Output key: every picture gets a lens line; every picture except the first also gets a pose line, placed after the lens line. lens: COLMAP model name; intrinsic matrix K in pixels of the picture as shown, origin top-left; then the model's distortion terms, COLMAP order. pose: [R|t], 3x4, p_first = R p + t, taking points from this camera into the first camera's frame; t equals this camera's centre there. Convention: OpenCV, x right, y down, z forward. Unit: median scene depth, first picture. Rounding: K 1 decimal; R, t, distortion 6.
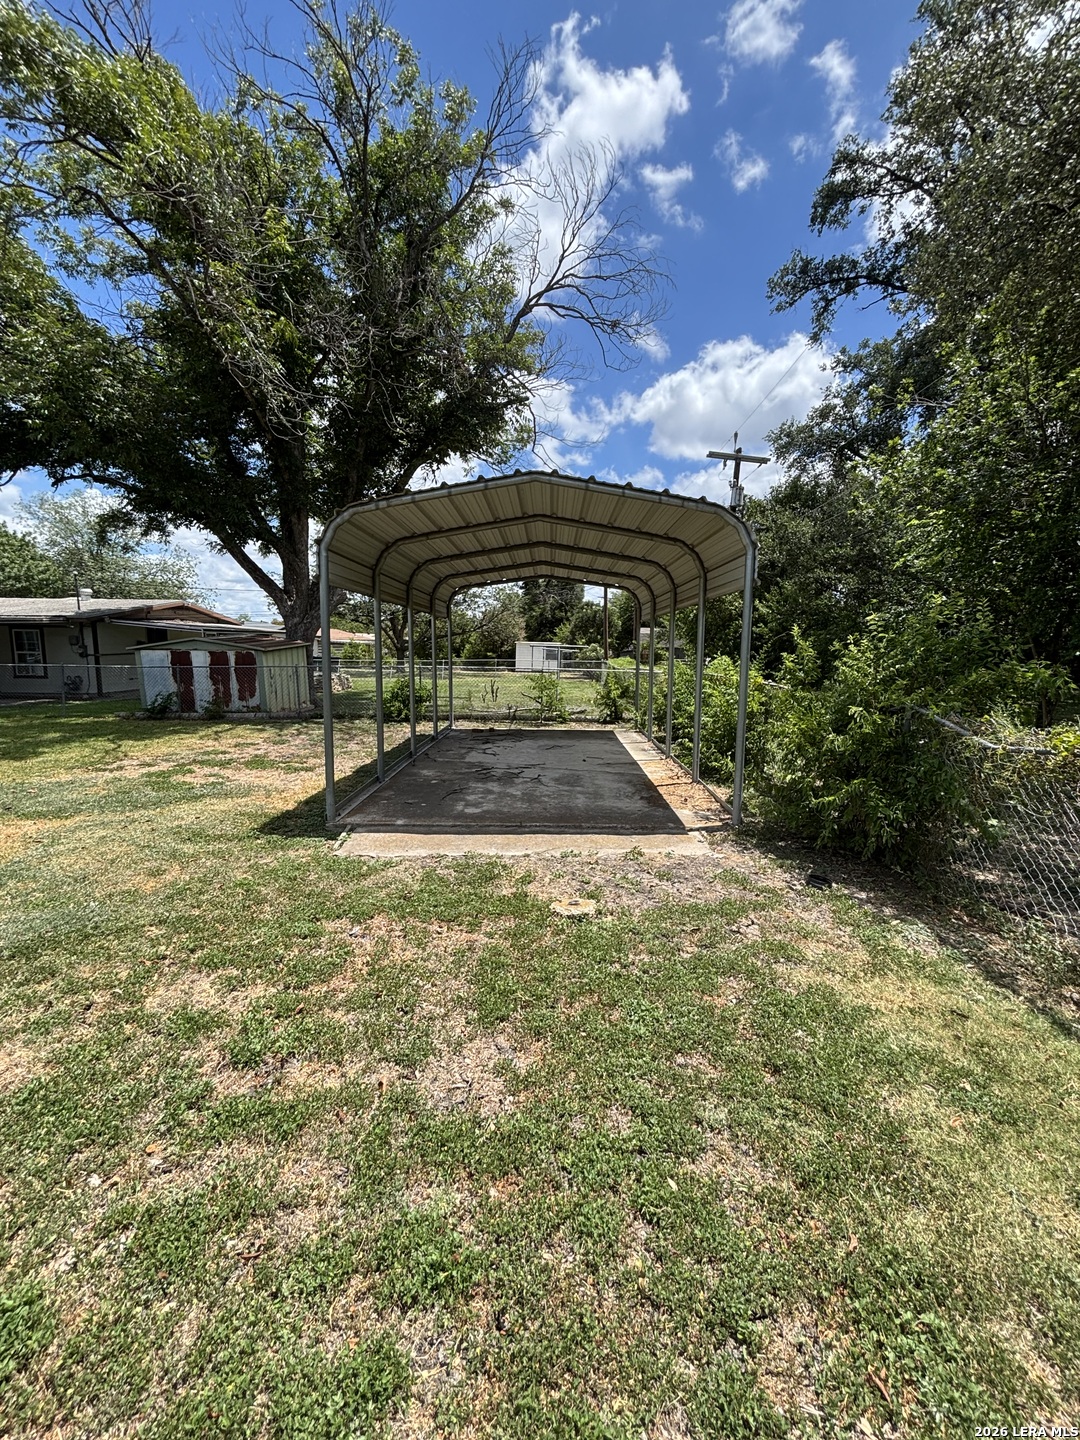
lens RADIAL K [[578.3, 0, 540.0], [0, 578.3, 720.0], [0, 0, 1]] dist [0.001366, -0.000153]
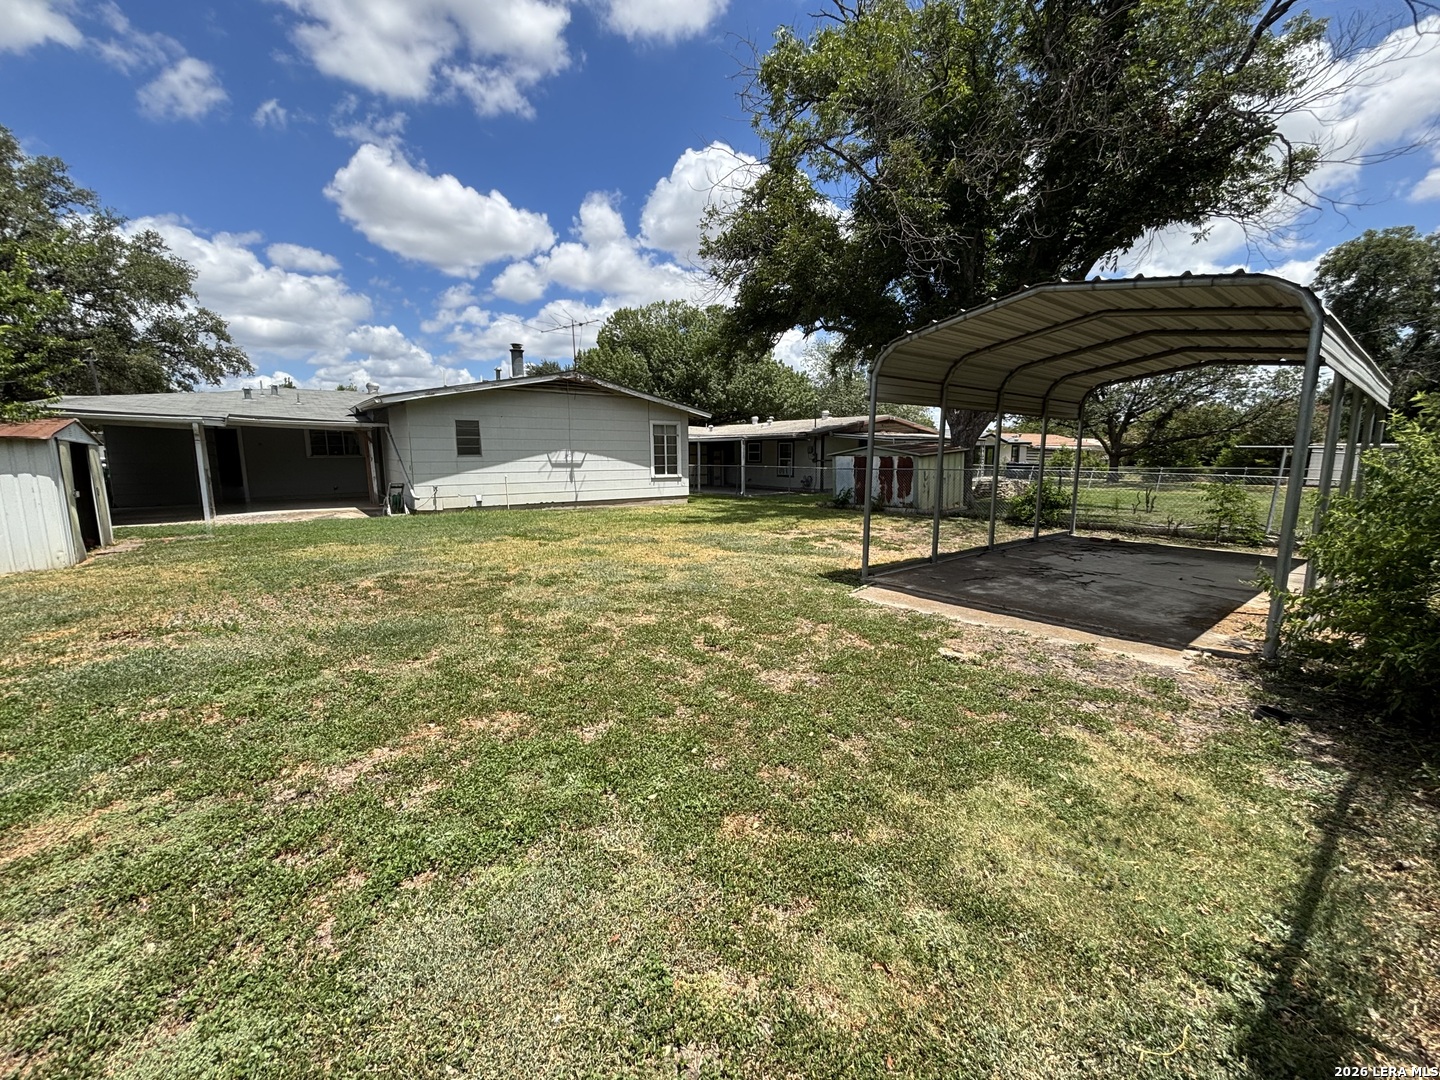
lens RADIAL K [[578.3, 0, 720.8], [0, 578.3, 545.7], [0, 0, 1]] dist [0.001366, -0.000153]
pose [[0.639561, 0.113190, -0.760362, 0.473938], [-0.089898, 0.993327, 0.072255, 0.032634], [0.763466, 0.022143, 0.645468, -0.152546]]
